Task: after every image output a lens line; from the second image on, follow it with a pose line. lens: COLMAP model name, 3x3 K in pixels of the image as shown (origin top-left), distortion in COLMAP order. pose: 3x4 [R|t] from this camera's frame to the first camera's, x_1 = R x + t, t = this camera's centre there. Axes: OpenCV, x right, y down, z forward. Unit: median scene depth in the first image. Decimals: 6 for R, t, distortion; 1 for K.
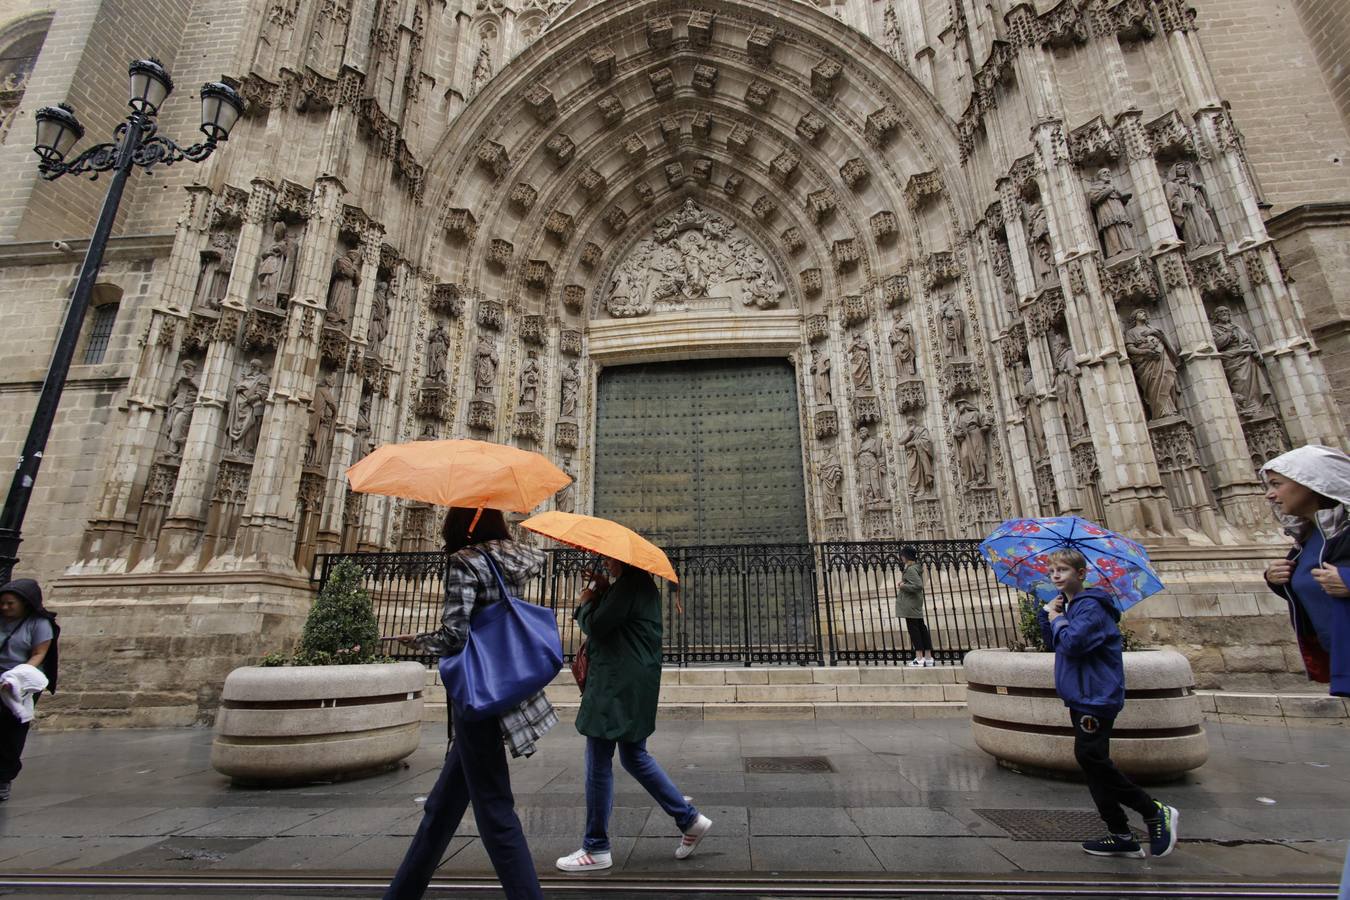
lens RADIAL K [[638.4, 0, 674.7], [0, 638.4, 453.9], [0, 0, 1]] dist [0.006590, 0.001039]
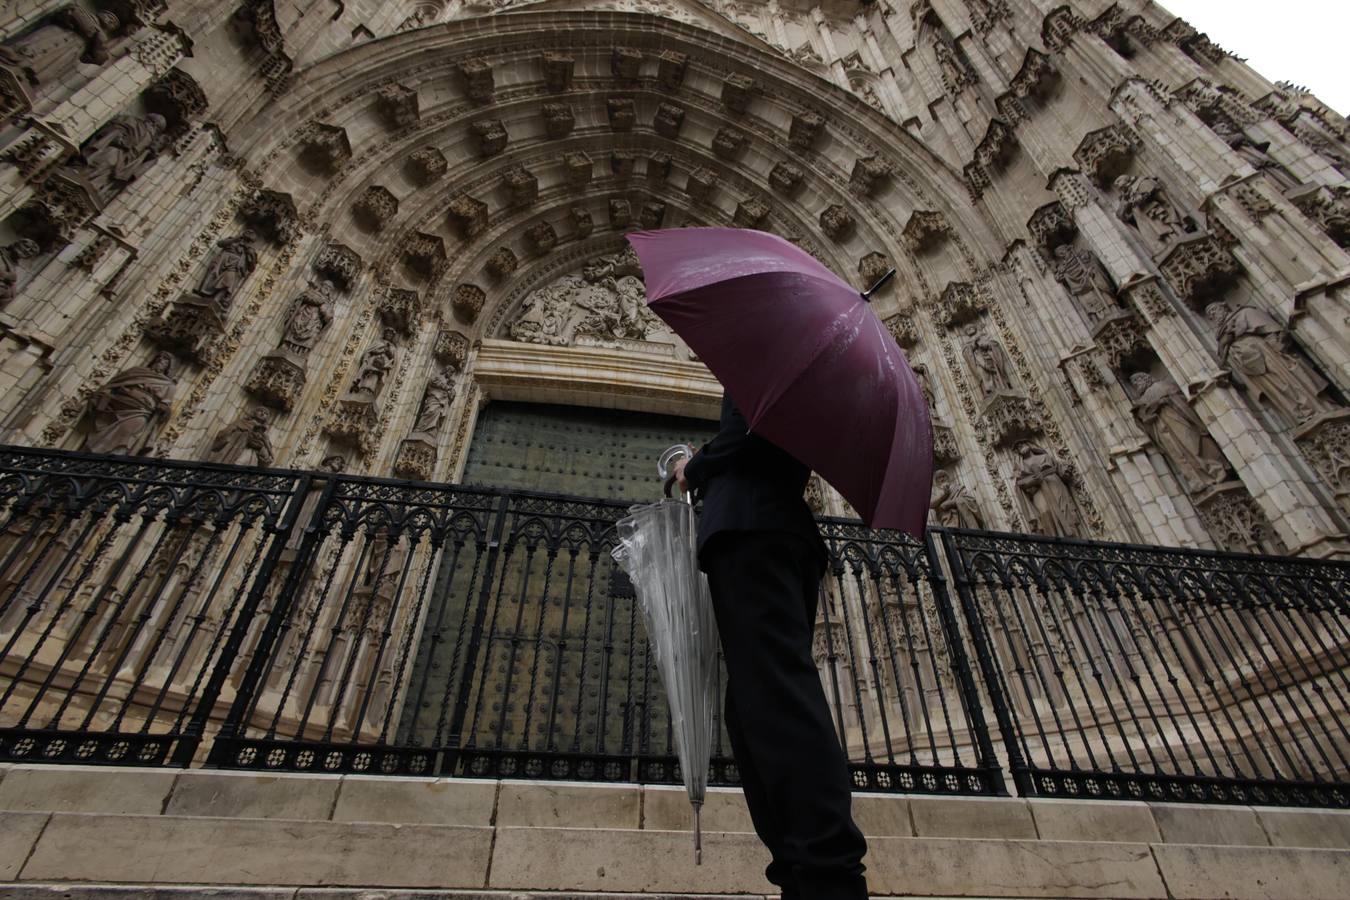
lens RADIAL K [[638.4, 0, 675.3], [0, 638.4, 448.8], [0, 0, 1]] dist [0.006590, 0.001039]
pose [[0.972476, 0.154020, 0.174838, -0.030956], [-0.084356, 0.932192, -0.351998, 0.159549], [-0.217198, 0.327561, 0.919526, 0.350908]]
